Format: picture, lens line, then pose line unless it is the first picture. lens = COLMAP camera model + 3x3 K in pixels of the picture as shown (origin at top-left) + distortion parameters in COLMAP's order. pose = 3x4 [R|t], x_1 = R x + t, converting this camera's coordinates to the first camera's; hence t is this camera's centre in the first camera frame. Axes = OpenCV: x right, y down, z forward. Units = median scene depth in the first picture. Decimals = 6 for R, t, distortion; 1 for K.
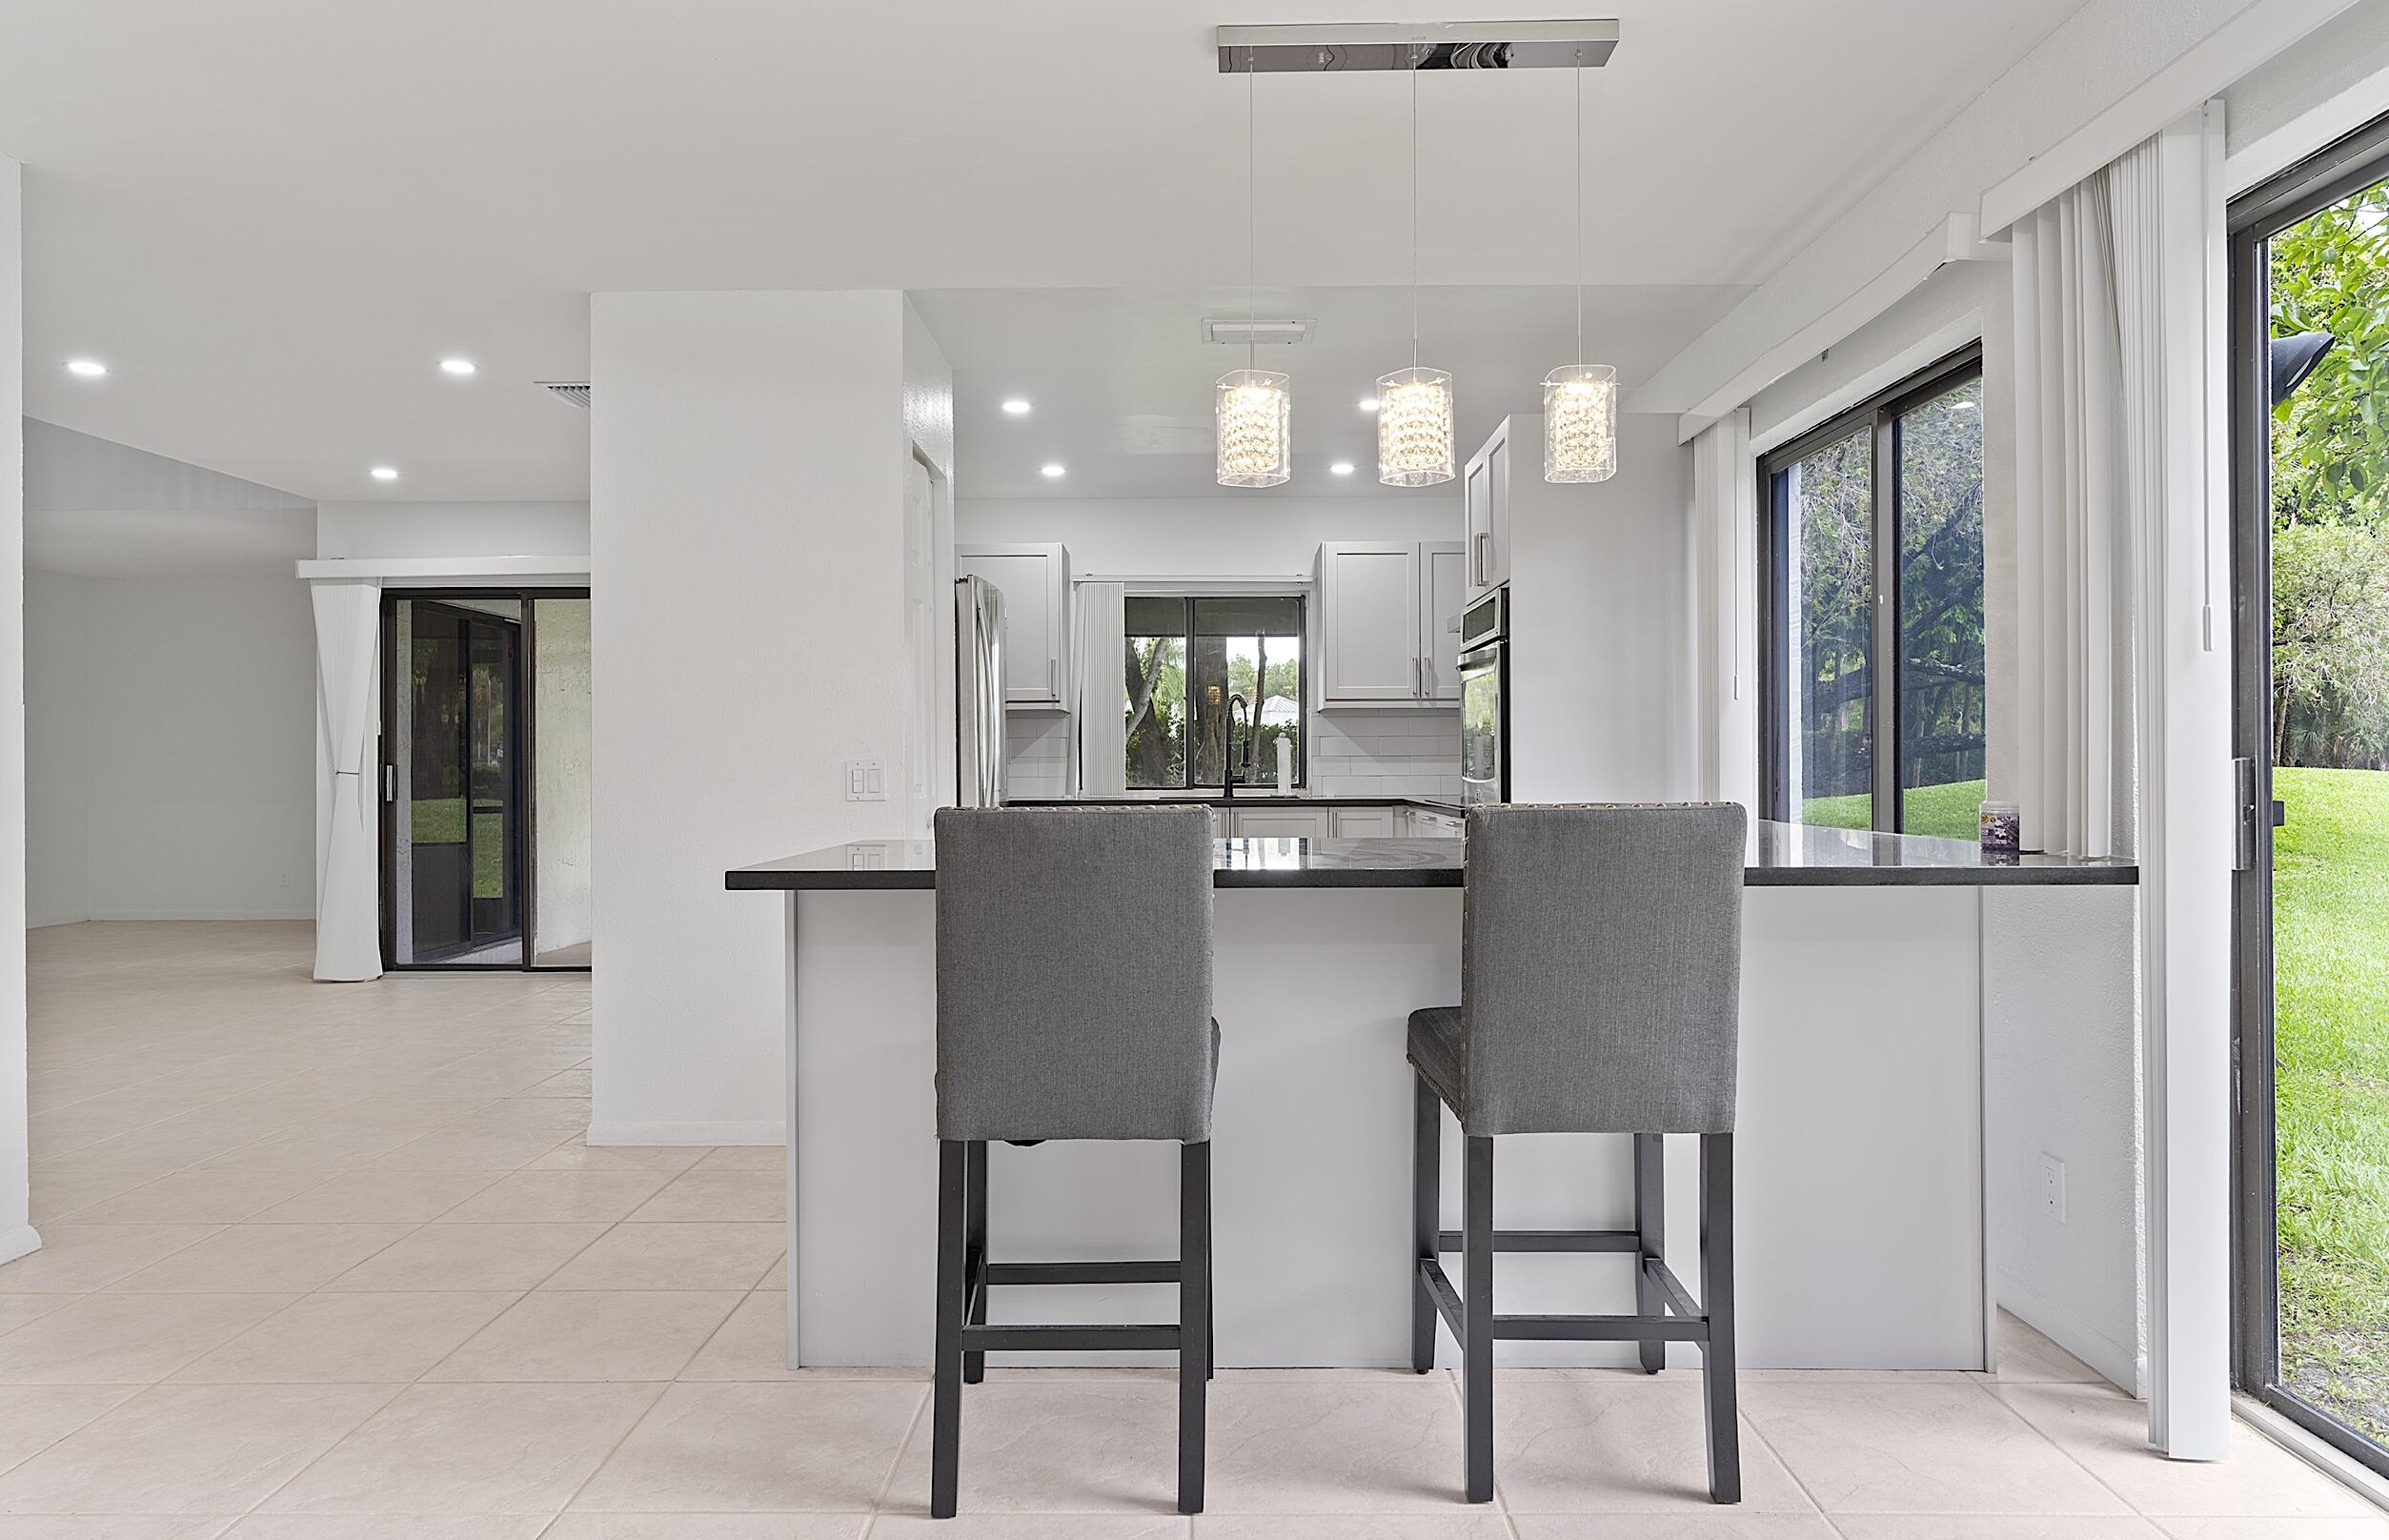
lens RADIAL K [[1489.9, 0, 1200.5], [0, 1489.9, 759.4], [0, 0, 1]] dist [0.000678, -0.001071]
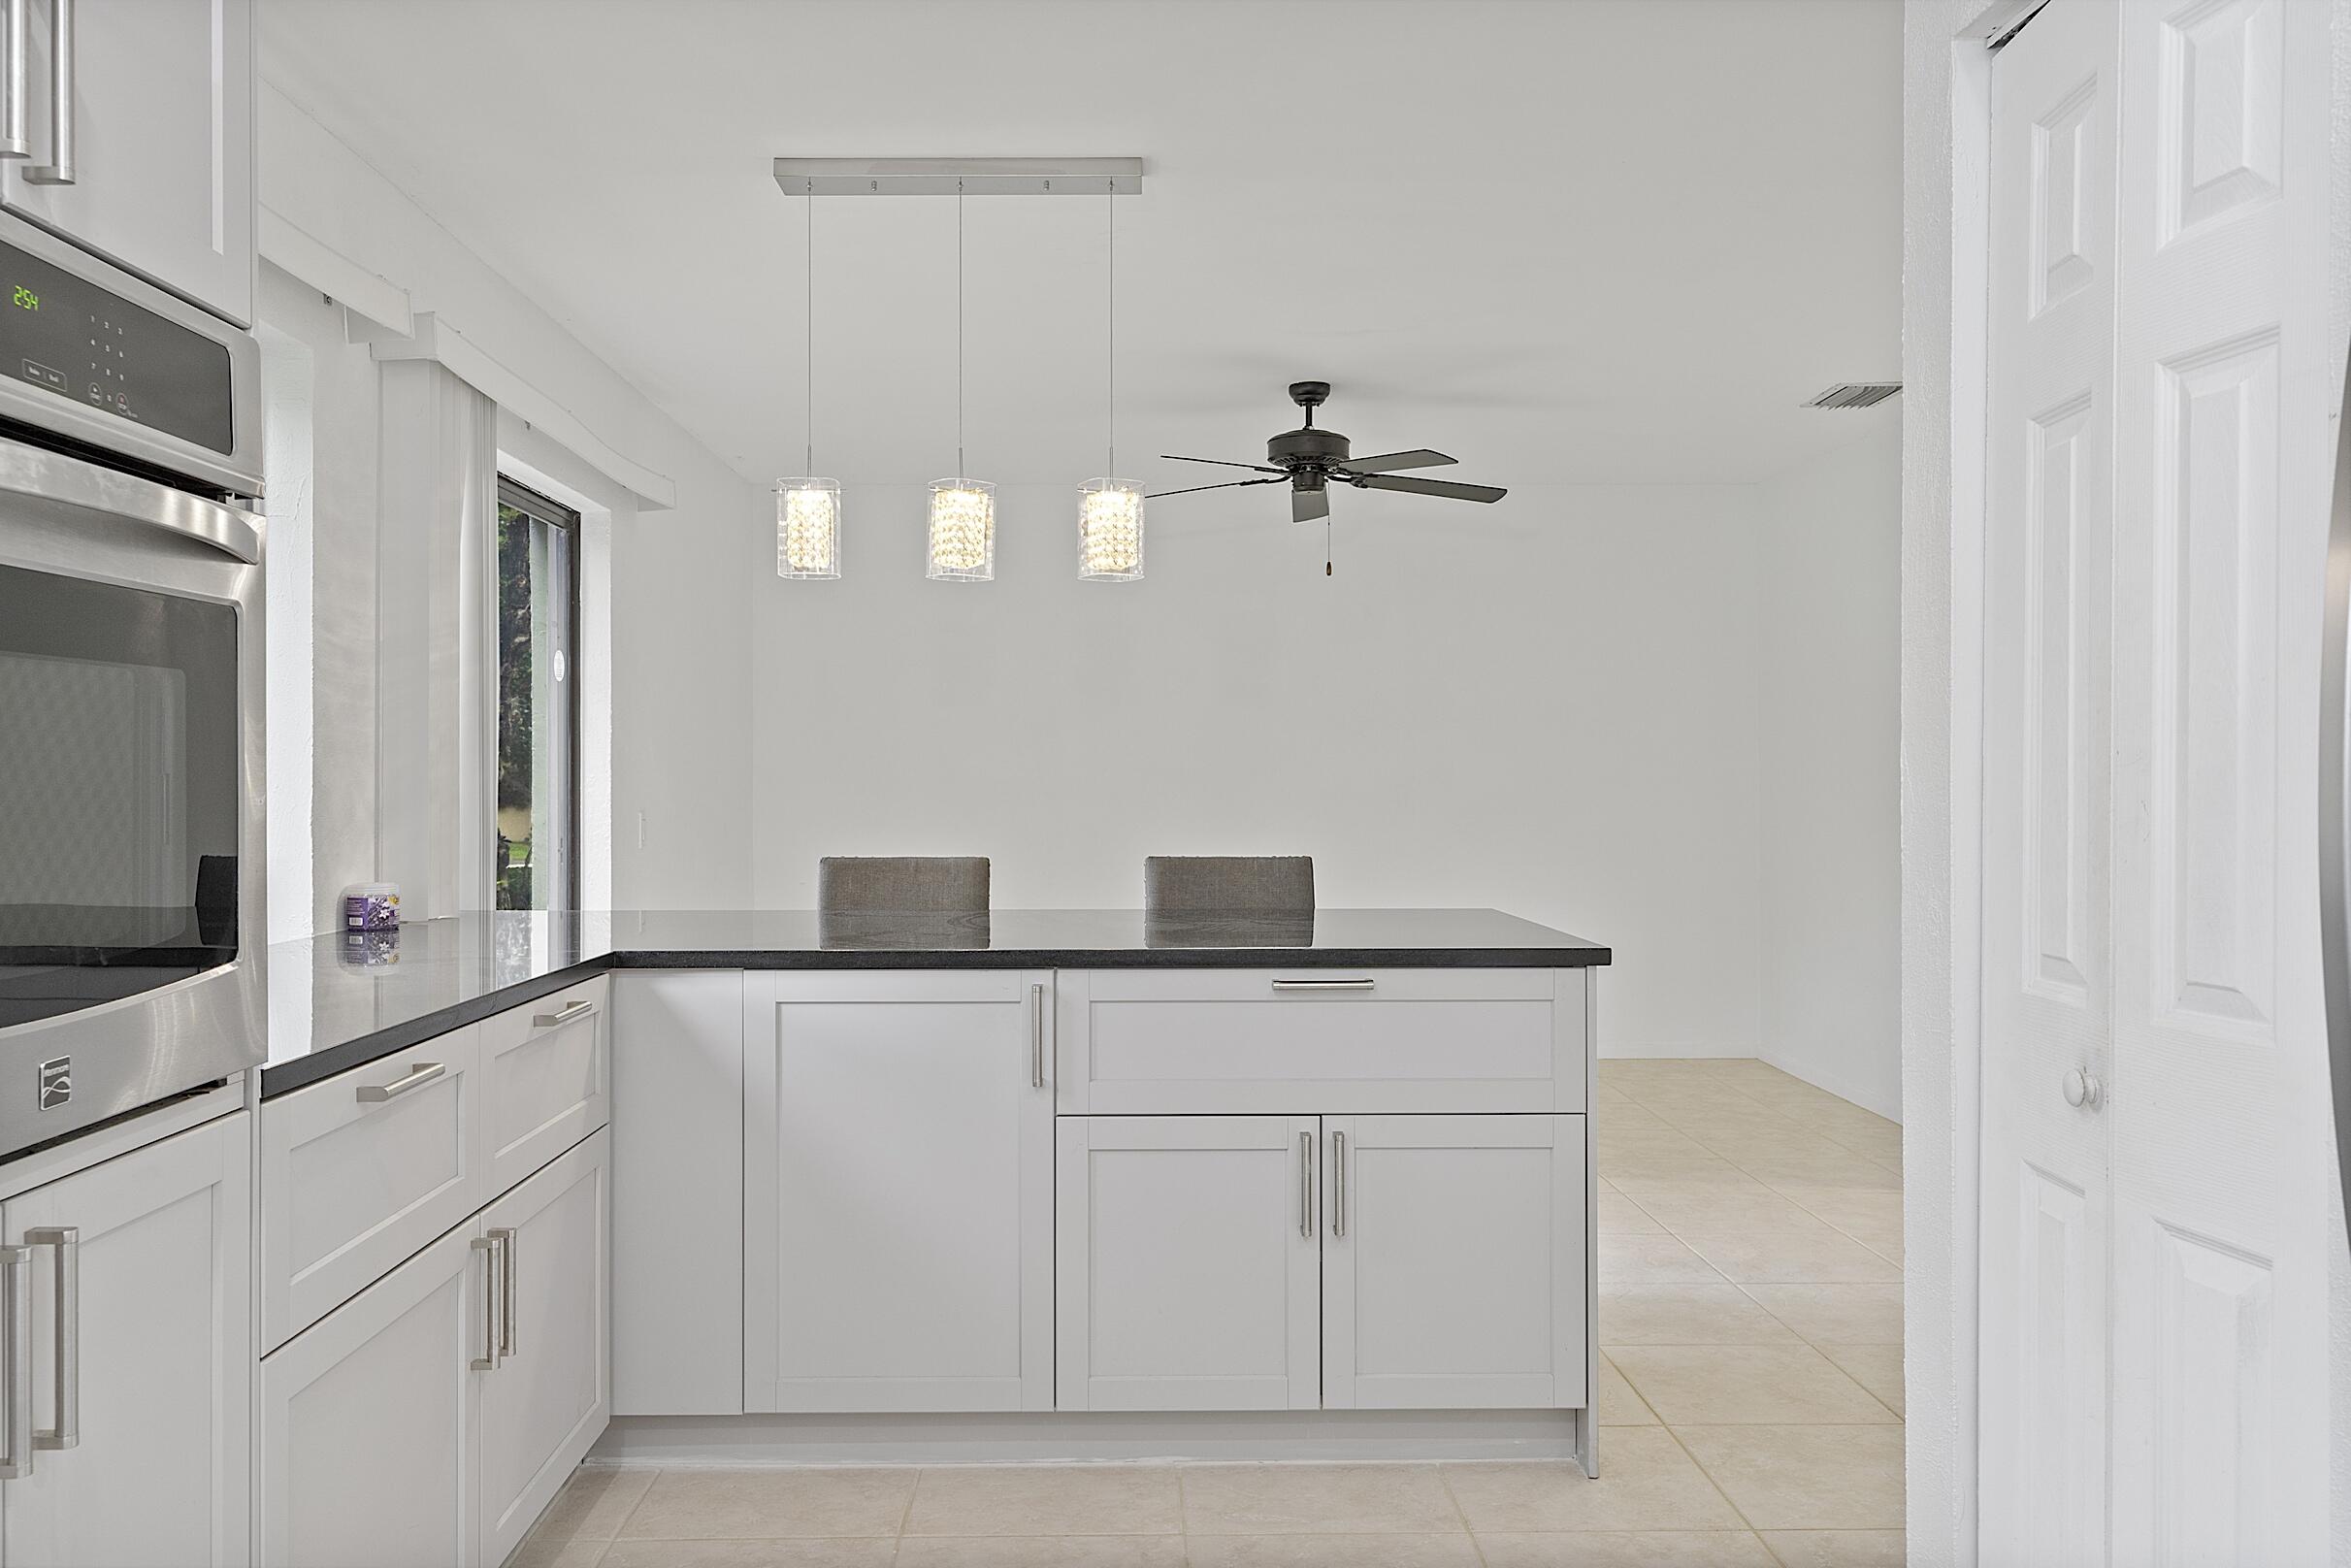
lens RADIAL K [[1781.7, 0, 1175.5], [0, 1781.7, 784.0], [0, 0, 1]] dist [0.002019, 0.001948]
pose [[-0.999075, 0.007098, -0.042407, 0.016343], [0.006851, 0.999959, 0.005956, -0.017612], [0.042448, 0.005660, -0.999083, 0.891750]]
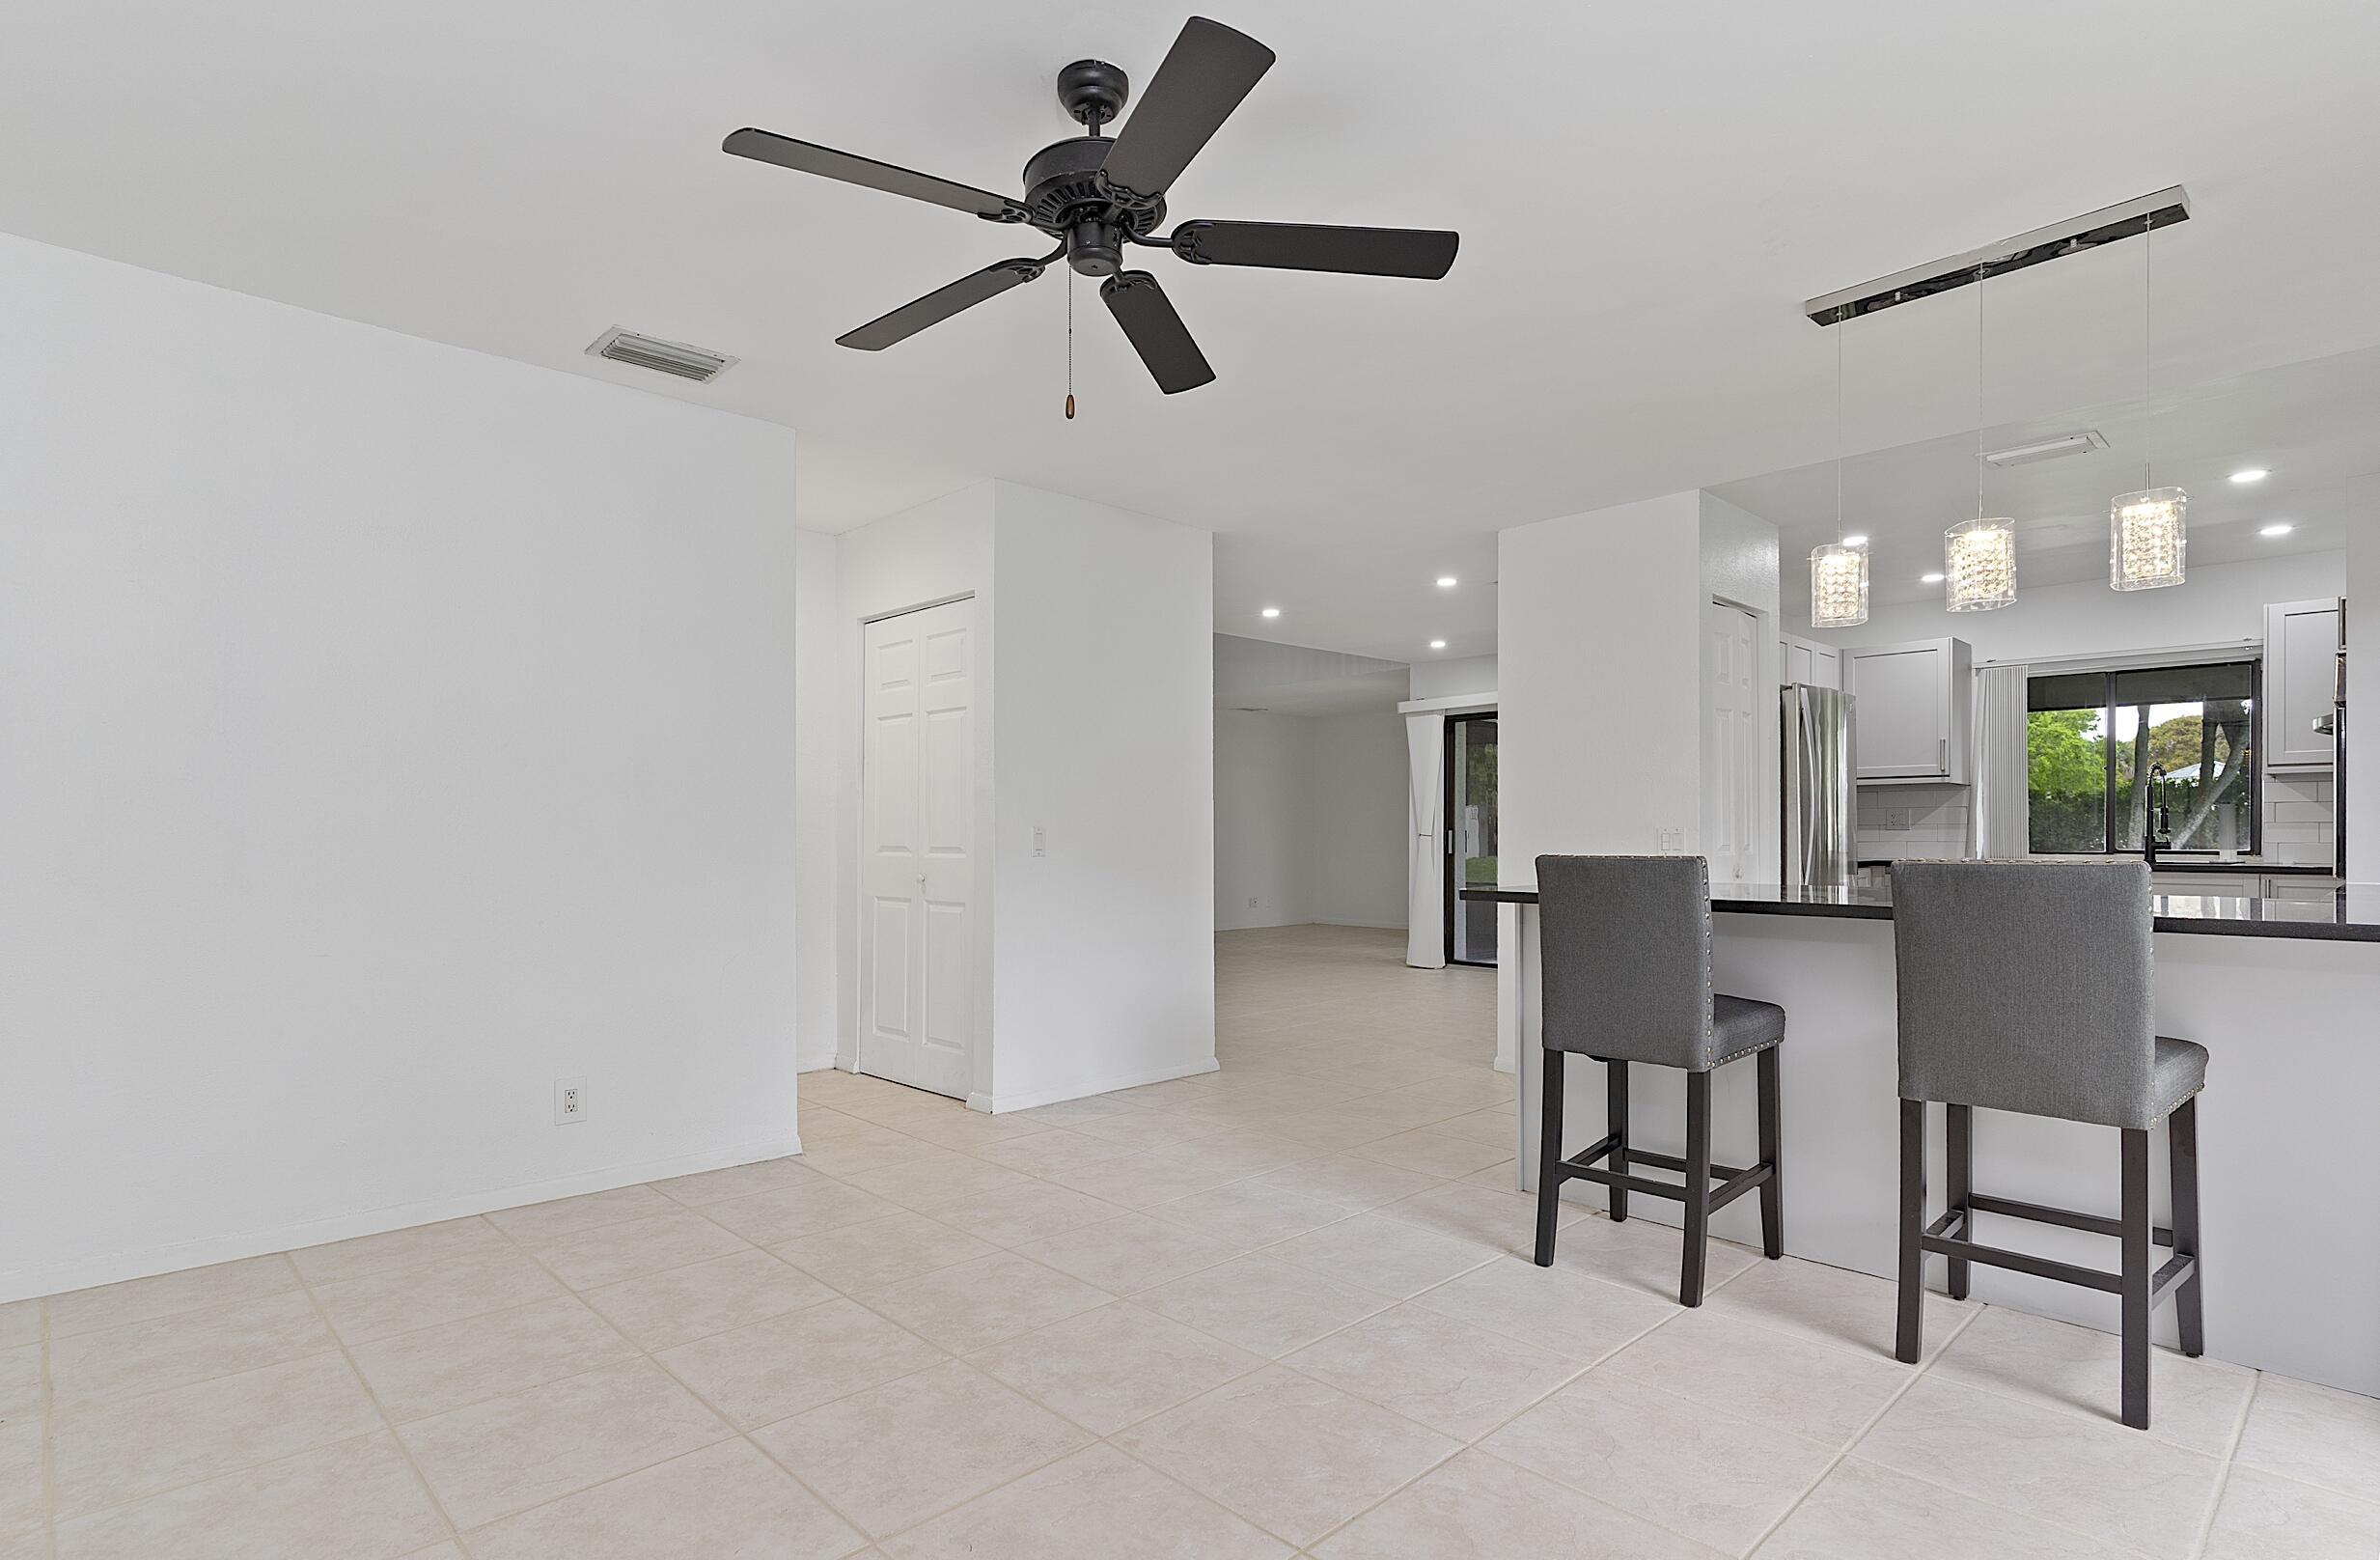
lens RADIAL K [[1202.1, 0, 1152.9], [0, 1202.1, 835.2], [0, 0, 1]] dist [0.012683, -0.000308]
pose [[0.688756, 0.004352, -0.724980, 0.158486], [0.001031, 0.999975, 0.006982, -0.000203], [0.724992, -0.005557, 0.688735, -0.086070]]
